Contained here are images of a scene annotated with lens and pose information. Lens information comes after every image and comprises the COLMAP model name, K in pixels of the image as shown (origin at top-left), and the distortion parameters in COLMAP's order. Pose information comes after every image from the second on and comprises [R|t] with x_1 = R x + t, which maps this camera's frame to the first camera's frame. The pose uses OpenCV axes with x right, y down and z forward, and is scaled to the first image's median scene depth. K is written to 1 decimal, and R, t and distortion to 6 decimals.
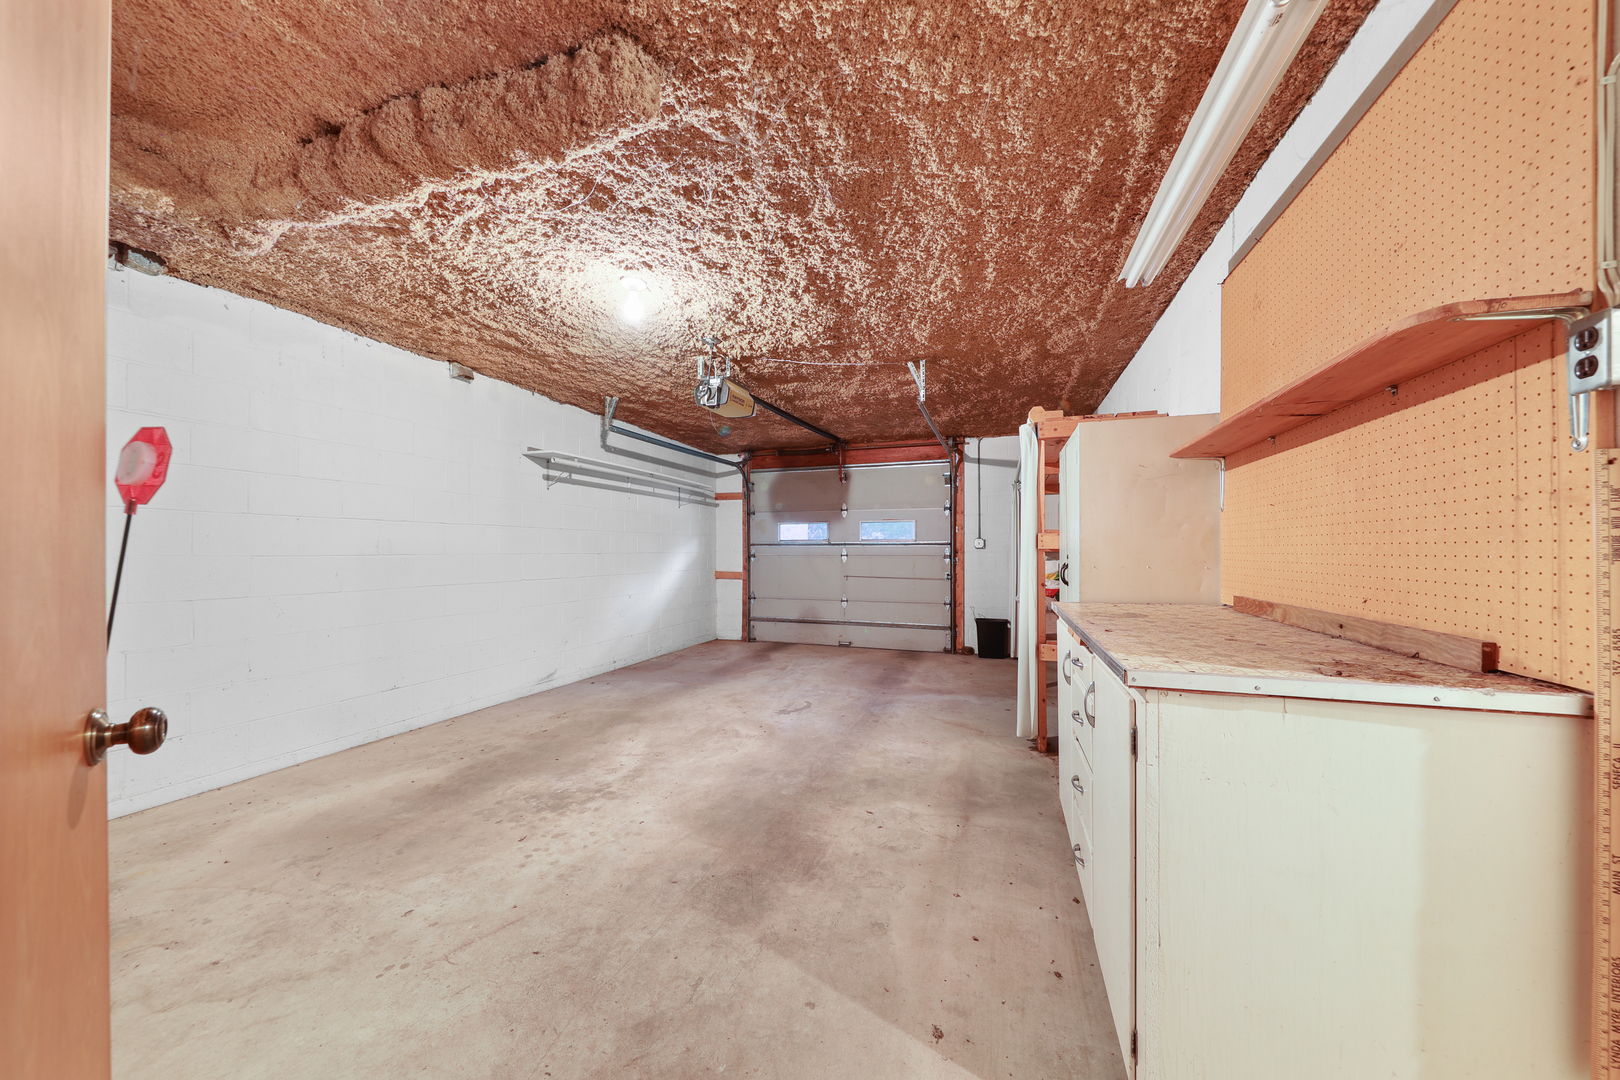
lens RADIAL K [[556.9, 0, 810.0], [0, 556.9, 540.0], [0, 0, 1]] dist [0.012774, -0.000075]
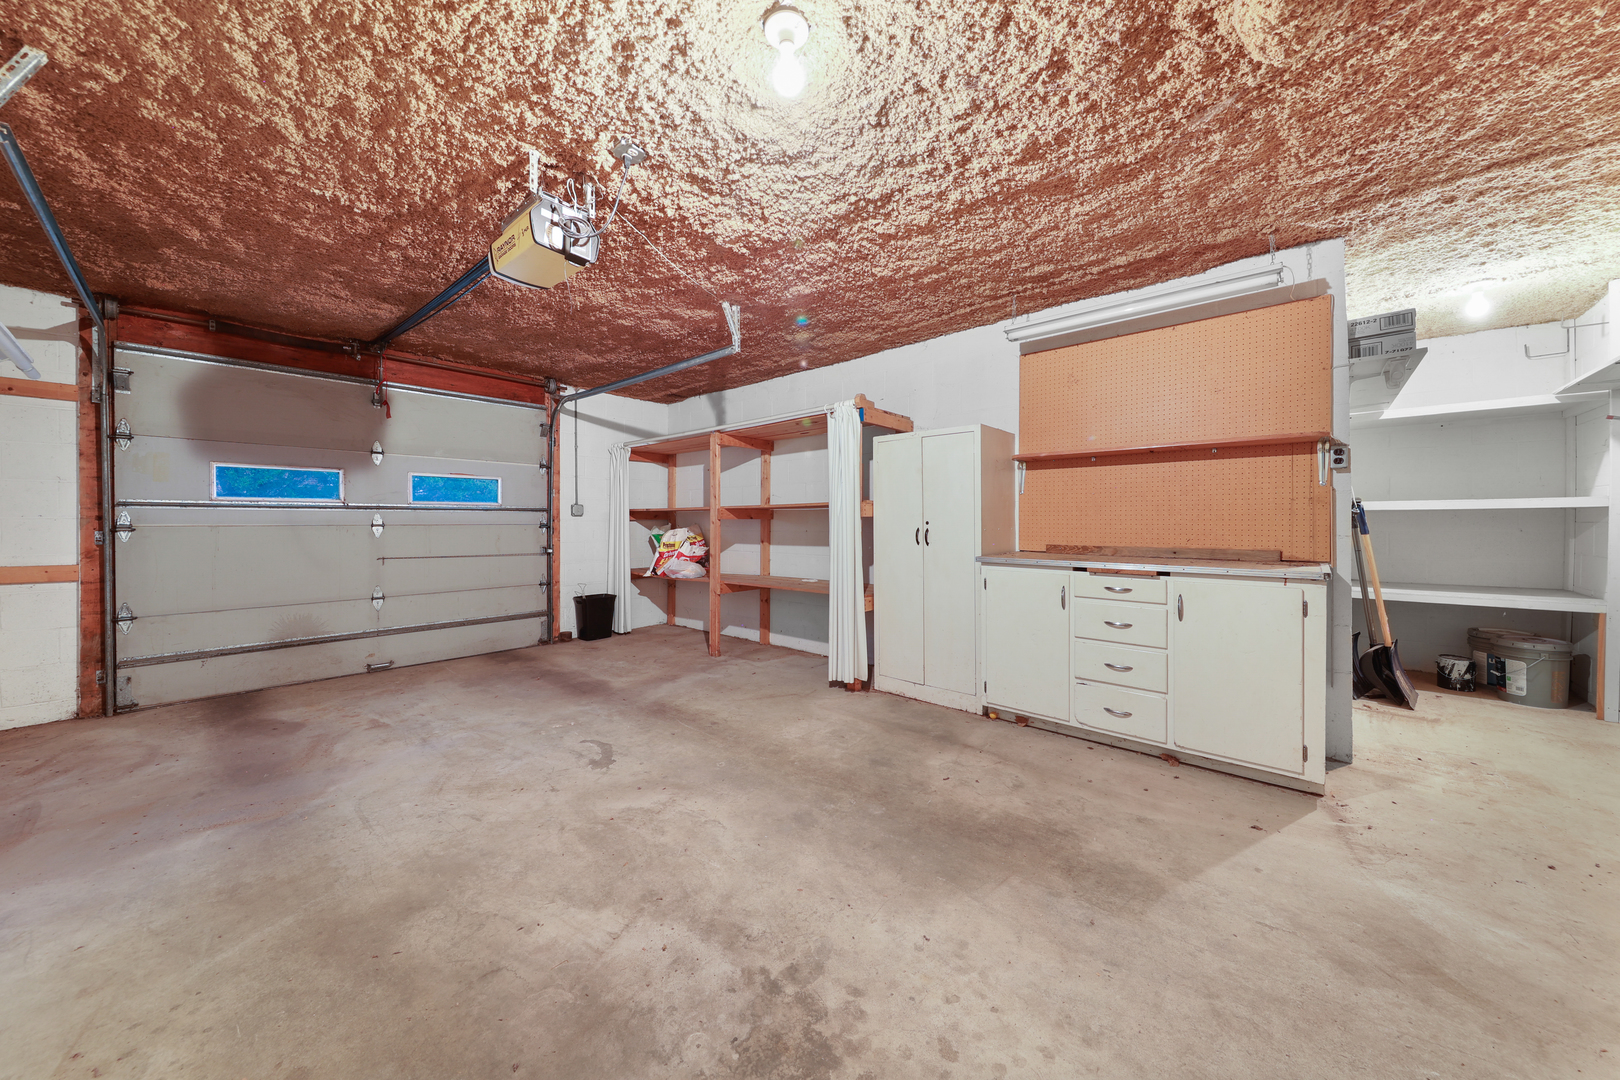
lens RADIAL K [[557.2, 0, 811.7], [0, 557.2, 515.5], [0, 0, 1]] dist [0.001331, -0.000321]
pose [[0.380531, 0.007512, 0.924738, -0.679882], [-0.018347, 0.999832, -0.000572, 0.016014], [-0.924586, -0.016749, 0.380605, 0.635910]]
